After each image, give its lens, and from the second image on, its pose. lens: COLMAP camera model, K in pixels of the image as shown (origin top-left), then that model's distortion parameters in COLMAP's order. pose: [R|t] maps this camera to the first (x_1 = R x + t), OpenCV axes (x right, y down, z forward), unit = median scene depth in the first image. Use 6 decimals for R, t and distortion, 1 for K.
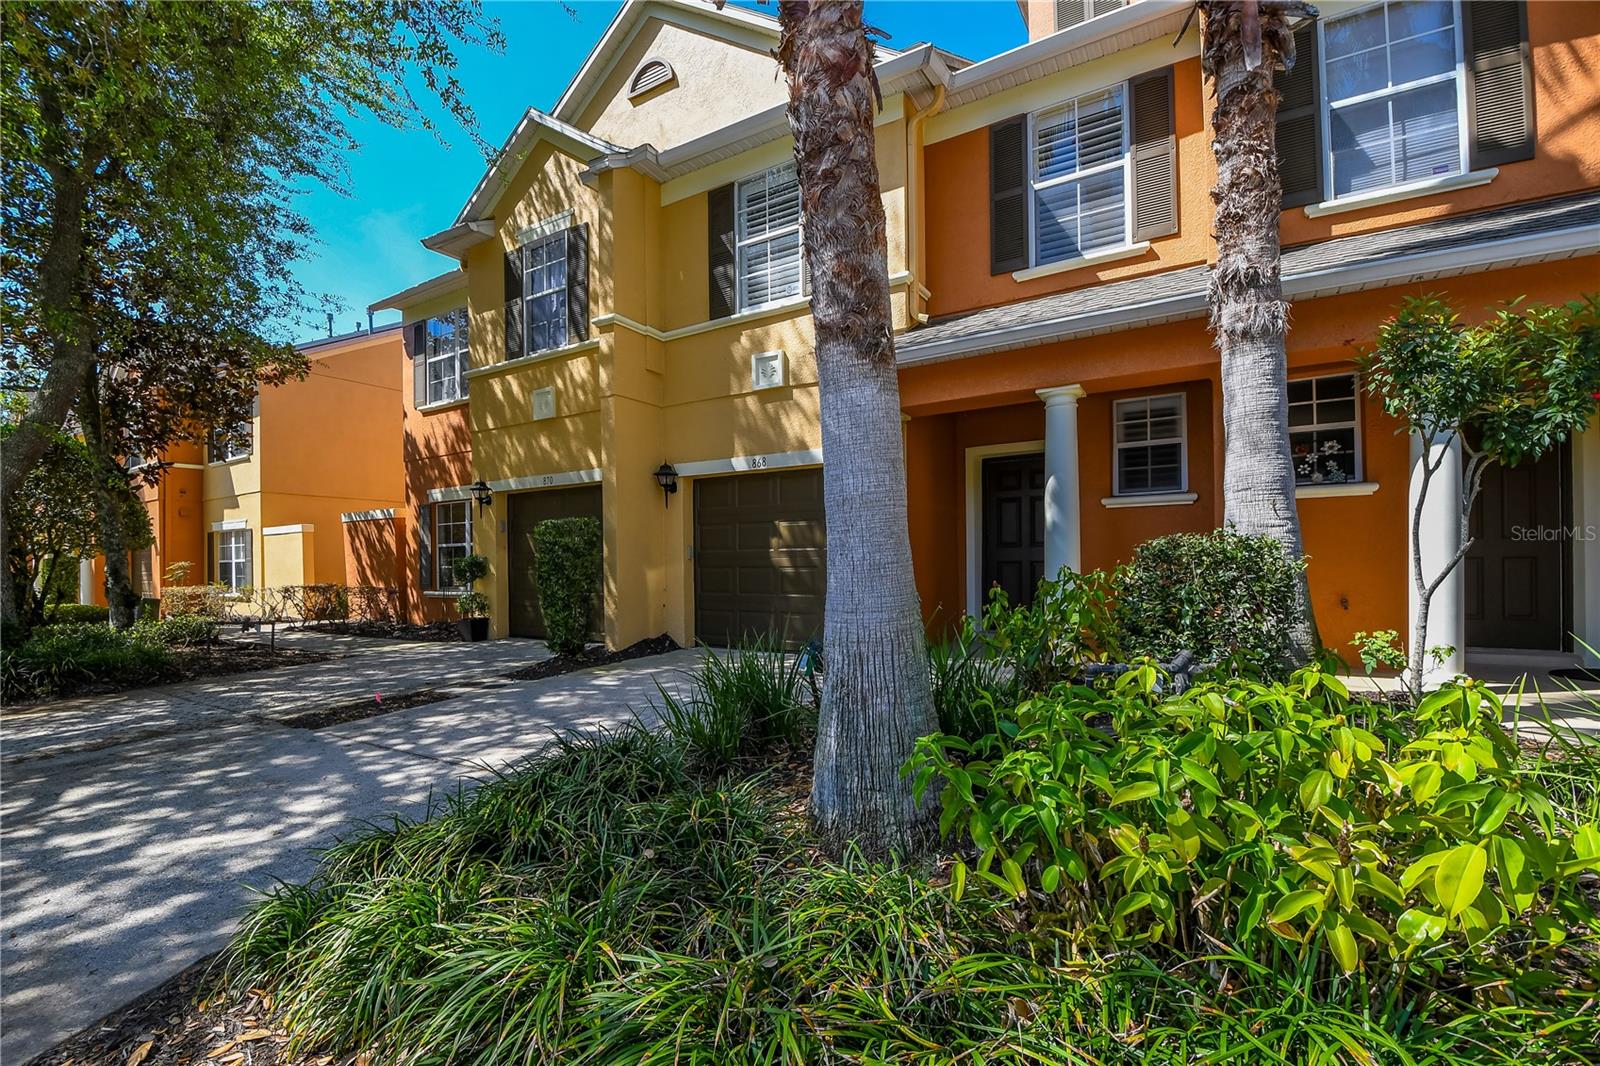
lens RADIAL K [[711.7, 0, 768.2], [0, 711.7, 573.3], [0, 0, 1]] dist [-0.004395, -0.009843]
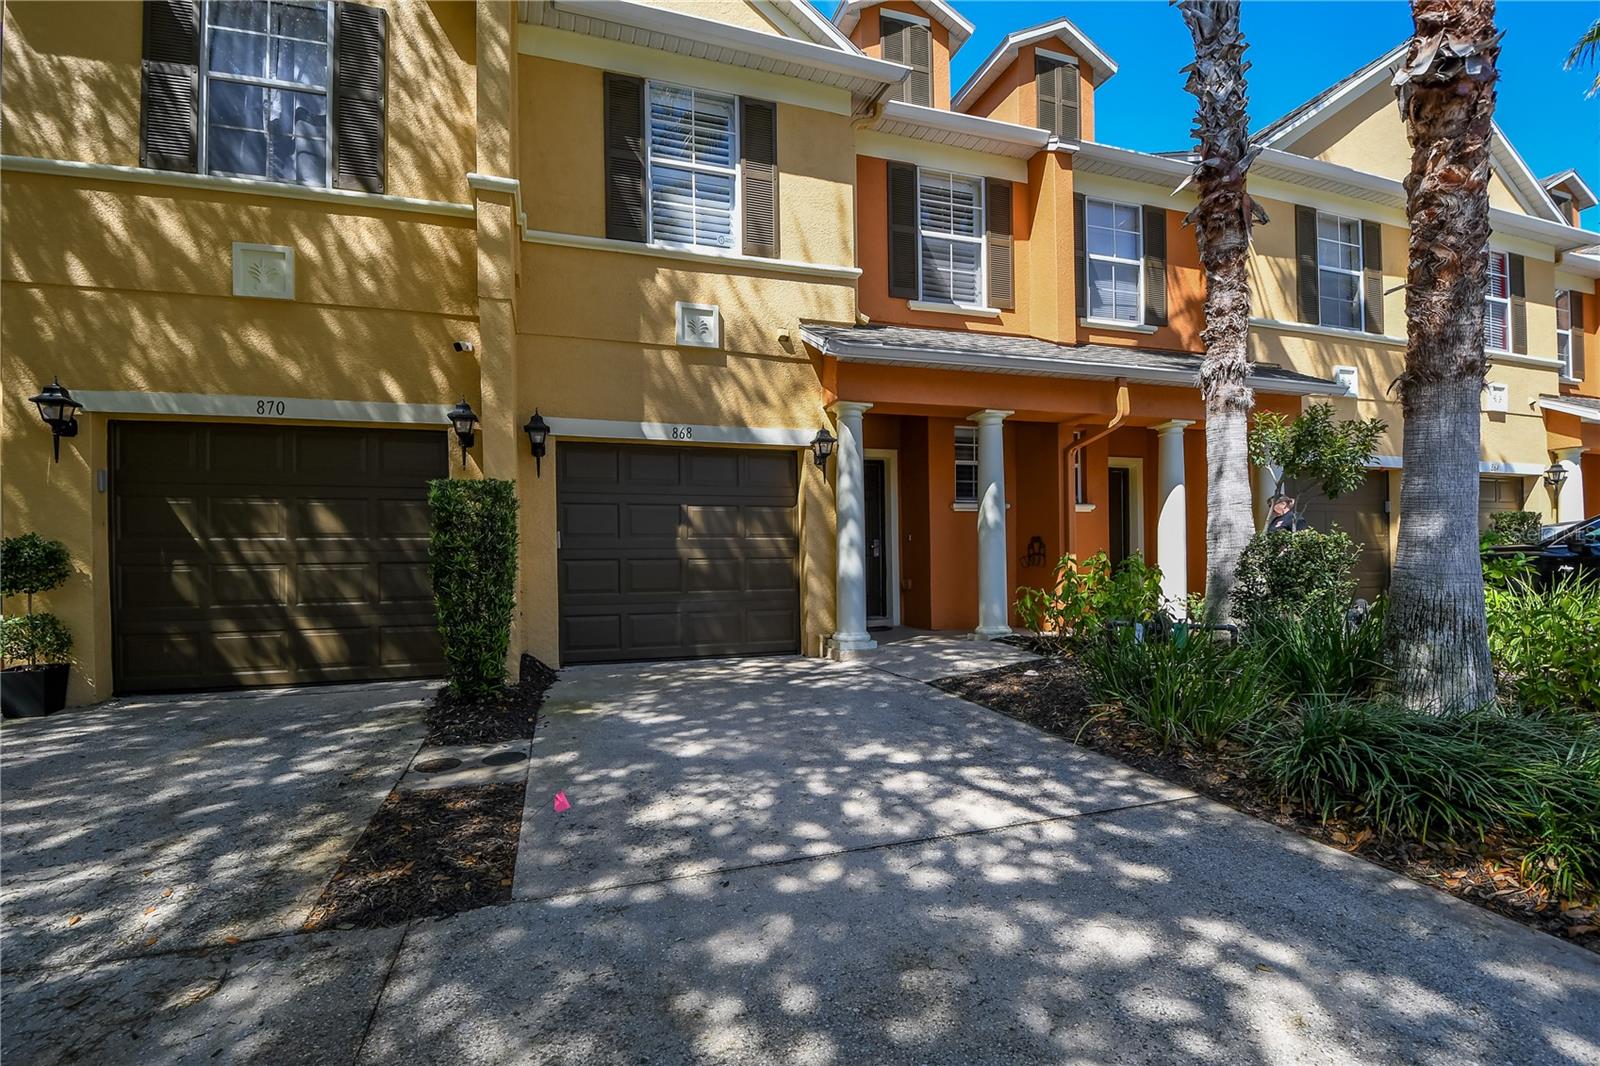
lens RADIAL K [[711.7, 0, 771.4], [0, 711.7, 575.0], [0, 0, 1]] dist [-0.004395, -0.009843]
pose [[0.634879, -0.011272, 0.772530, -0.609630], [0.016773, 0.999859, 0.000805, 0.011137], [-0.772430, 0.012446, 0.634978, 0.406085]]
